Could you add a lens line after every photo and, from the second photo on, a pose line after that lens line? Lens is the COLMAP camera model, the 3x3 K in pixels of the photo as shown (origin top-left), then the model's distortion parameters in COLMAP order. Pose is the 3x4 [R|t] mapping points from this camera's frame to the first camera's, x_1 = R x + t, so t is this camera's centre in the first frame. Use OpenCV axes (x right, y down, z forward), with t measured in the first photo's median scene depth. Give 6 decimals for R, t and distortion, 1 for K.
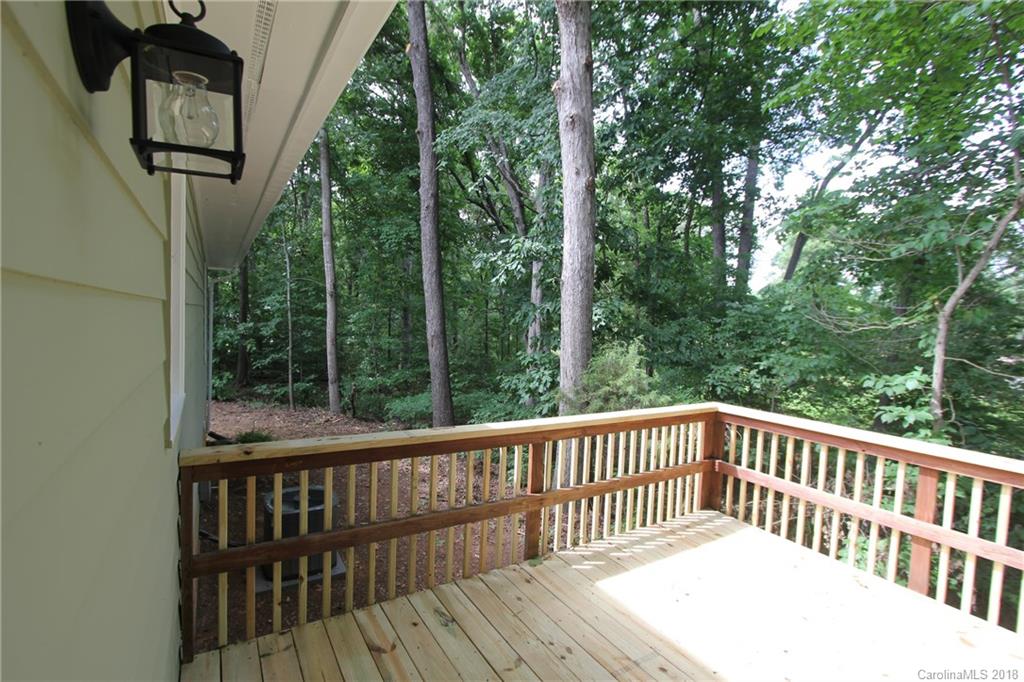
lens RADIAL K [[472.1, 0, 515.0], [0, 472.1, 341.1], [0, 0, 1]] dist [-0.017156, 0.002569]
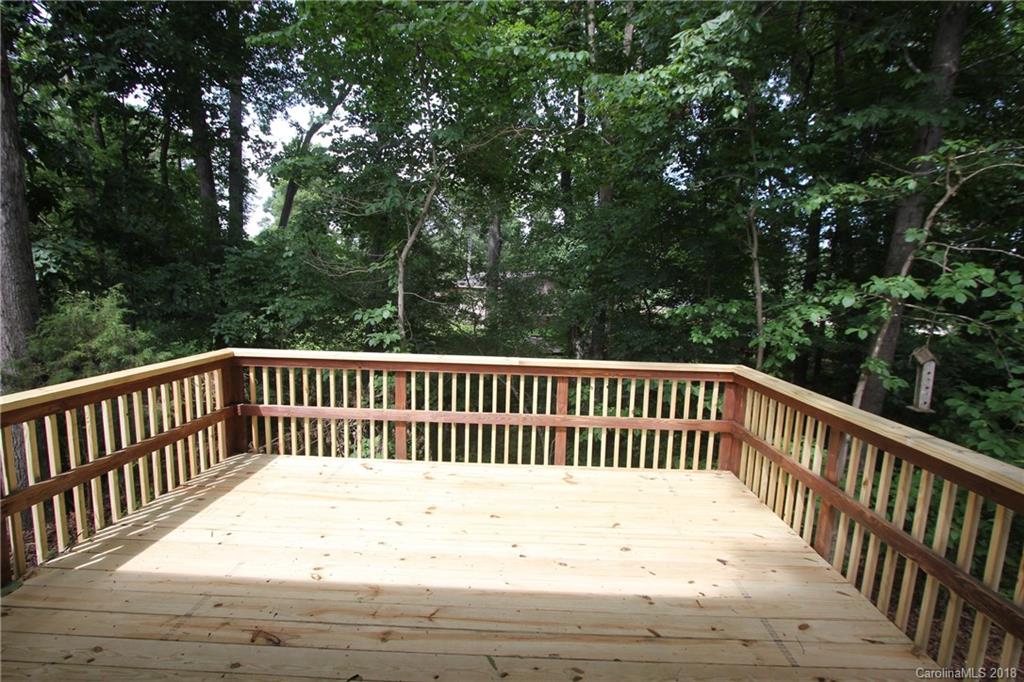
lens RADIAL K [[472.1, 0, 515.0], [0, 472.1, 341.1], [0, 0, 1]] dist [-0.017156, 0.002569]
pose [[0.559556, -0.126617, 0.819064, -0.025667], [0.034715, 0.990975, 0.129477, 0.005221], [-0.828065, -0.044016, 0.558901, -0.026309]]
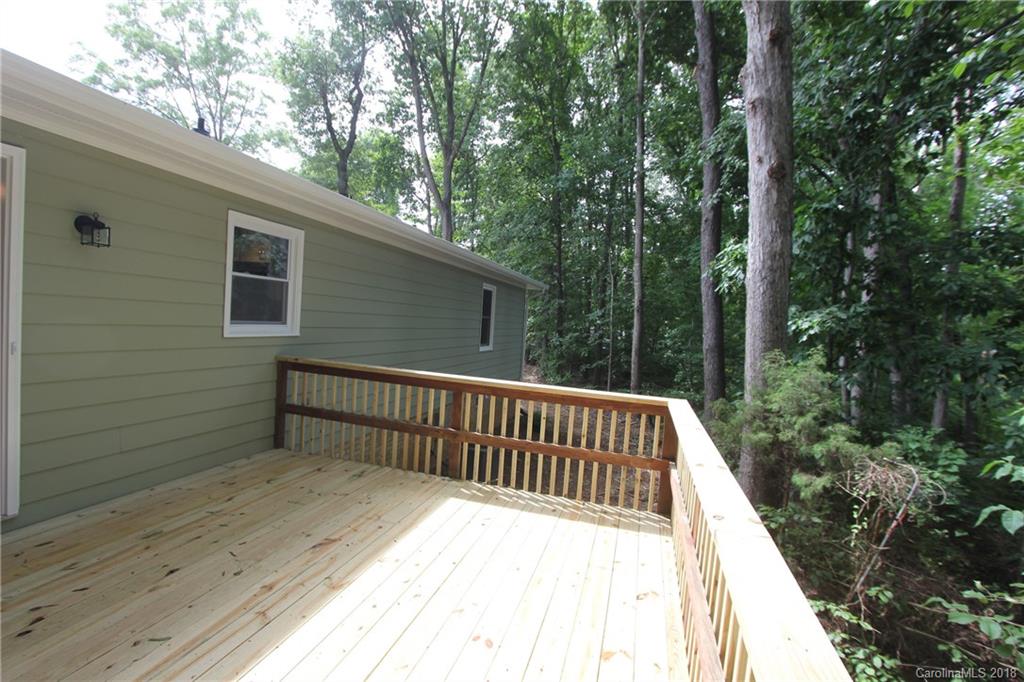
lens RADIAL K [[472.1, 0, 515.0], [0, 472.1, 341.1], [0, 0, 1]] dist [-0.017156, 0.002569]
pose [[0.663441, 0.038502, -0.747237, 0.507682], [-0.077120, 0.996875, -0.017107, 0.033647], [0.744243, 0.068976, 0.664337, 0.088646]]
